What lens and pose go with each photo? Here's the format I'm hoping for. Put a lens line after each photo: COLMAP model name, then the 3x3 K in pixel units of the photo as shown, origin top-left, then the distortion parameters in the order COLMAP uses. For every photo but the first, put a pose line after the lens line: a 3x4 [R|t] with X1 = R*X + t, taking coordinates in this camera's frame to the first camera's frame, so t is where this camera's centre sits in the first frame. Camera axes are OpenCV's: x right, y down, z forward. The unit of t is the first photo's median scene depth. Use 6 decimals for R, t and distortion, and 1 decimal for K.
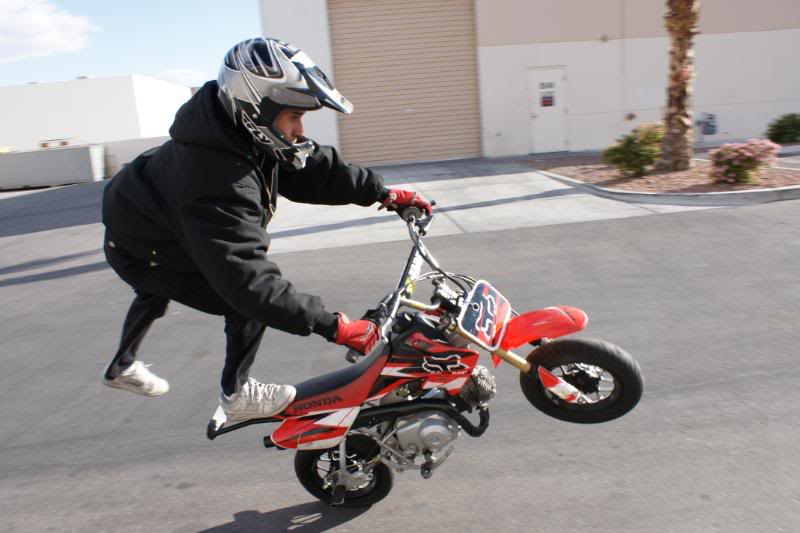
lens RADIAL K [[621.7, 0, 400.3], [0, 621.7, 286.7], [0, 0, 1]] dist [-0.163609, 0.138354]
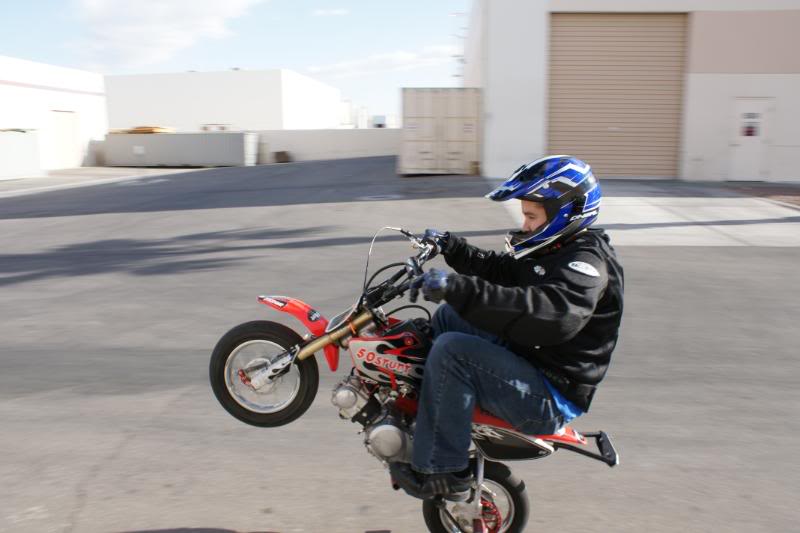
lens RADIAL K [[621.7, 0, 400.3], [0, 621.7, 286.7], [0, 0, 1]] dist [-0.163609, 0.138354]
pose [[0.981693, 0.114094, -0.152515, -0.246353], [-0.116126, 0.993224, -0.004453, 0.046778], [0.150973, 0.022082, 0.988291, -0.121314]]
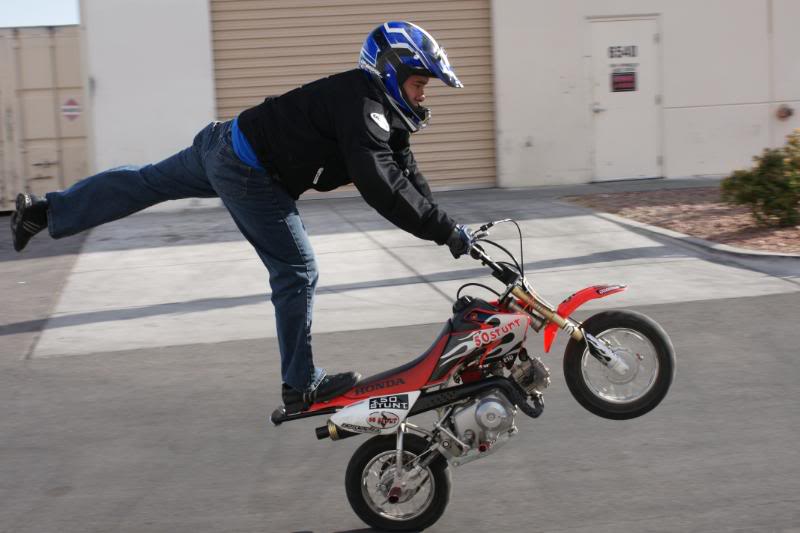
lens RADIAL K [[1357.9, 0, 400.0], [0, 1357.9, 266.5], [0, 0, 1]] dist [-0.038576, -0.136142]
pose [[0.997721, 0.020567, 0.064261, -0.031088], [-0.011026, 0.989304, -0.145448, 0.033873], [-0.066565, 0.144408, 0.987277, -0.168071]]
